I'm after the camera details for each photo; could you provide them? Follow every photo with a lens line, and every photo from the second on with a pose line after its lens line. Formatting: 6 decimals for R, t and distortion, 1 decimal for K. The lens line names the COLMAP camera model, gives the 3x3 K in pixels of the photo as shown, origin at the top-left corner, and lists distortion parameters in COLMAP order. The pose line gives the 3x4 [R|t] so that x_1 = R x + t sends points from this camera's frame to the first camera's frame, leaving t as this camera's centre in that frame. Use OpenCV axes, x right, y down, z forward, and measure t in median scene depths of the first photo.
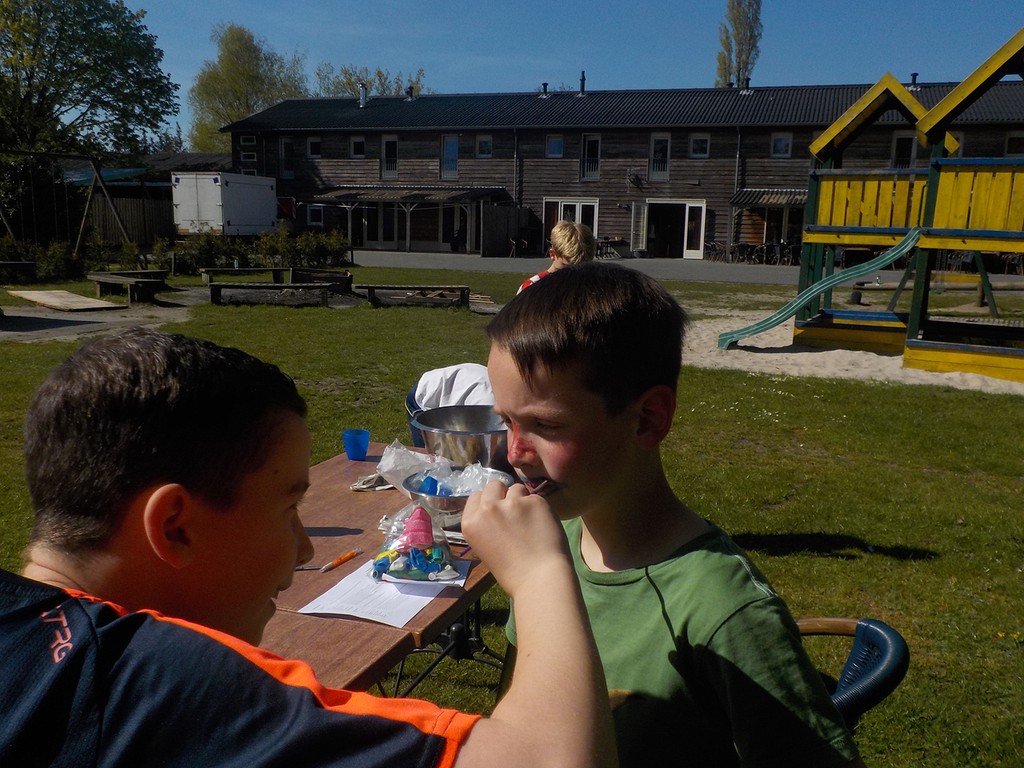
lens RADIAL K [[926.6, 0, 518.0], [0, 926.6, 405.5], [0, 0, 1]] dist [-0.000931, -0.000682]
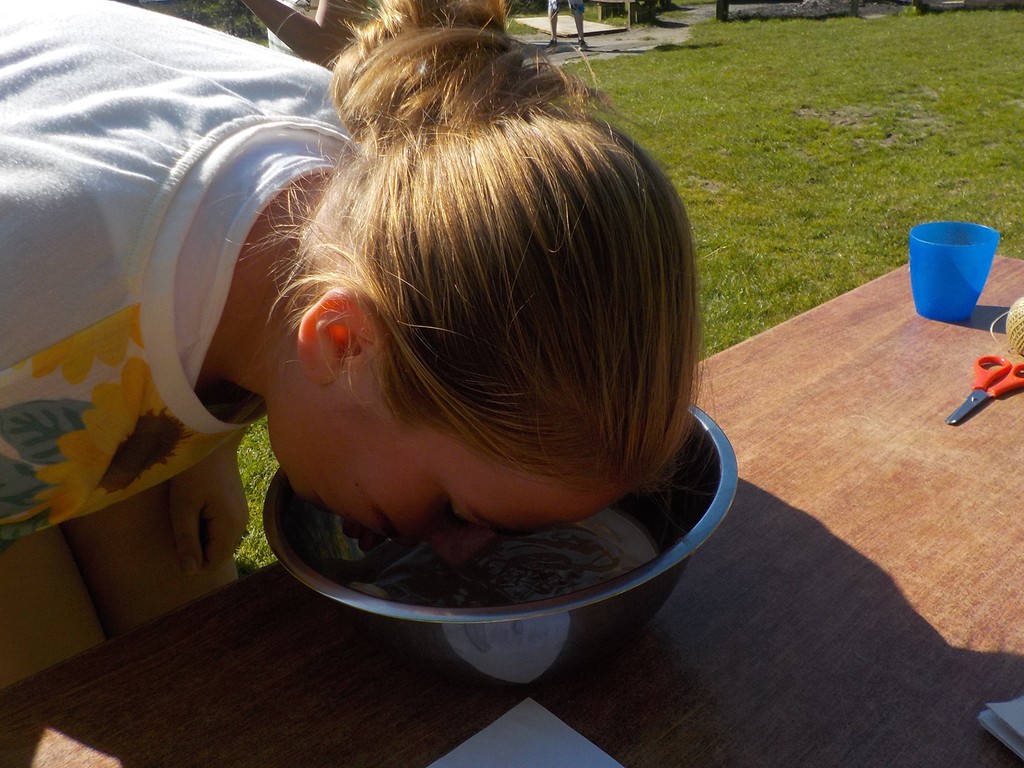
lens RADIAL K [[926.6, 0, 518.0], [0, 926.6, 405.5], [0, 0, 1]] dist [-0.000931, -0.000682]
pose [[0.862737, 0.145143, -0.484373, -0.022446], [-0.008572, 0.961978, 0.272991, 0.000219], [0.505580, -0.231367, 0.831179, 0.110835]]
